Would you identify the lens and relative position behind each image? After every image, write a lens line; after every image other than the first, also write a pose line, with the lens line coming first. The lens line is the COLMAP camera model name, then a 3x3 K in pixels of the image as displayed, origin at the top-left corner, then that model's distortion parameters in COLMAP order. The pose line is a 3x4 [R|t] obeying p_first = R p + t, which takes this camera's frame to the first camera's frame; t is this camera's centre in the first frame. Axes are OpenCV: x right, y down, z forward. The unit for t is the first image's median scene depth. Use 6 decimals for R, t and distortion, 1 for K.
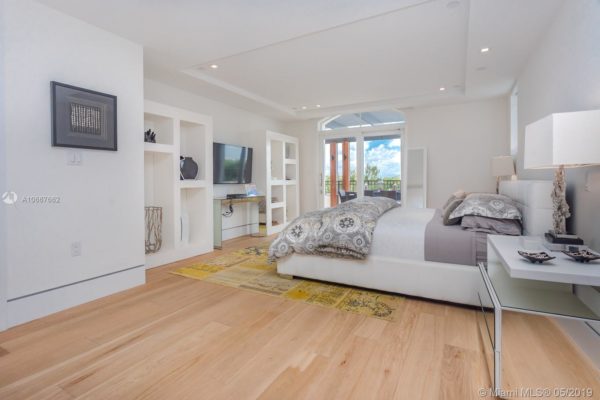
lens RADIAL K [[293.1, 0, 299.3], [0, 293.1, 182.8], [0, 0, 1]] dist [-0.000854, 0.000318]
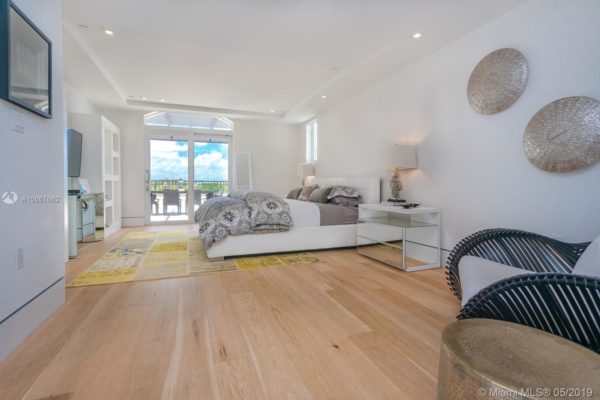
lens RADIAL K [[275.3, 0, 298.3], [0, 275.3, 187.6], [0, 0, 1]] dist [0.001472, 0.000105]
pose [[0.659963, 0.002759, 0.751293, -0.707765], [-0.007695, 0.999966, 0.003087, 0.051179], [-0.751259, -0.007819, 0.659961, 0.097642]]
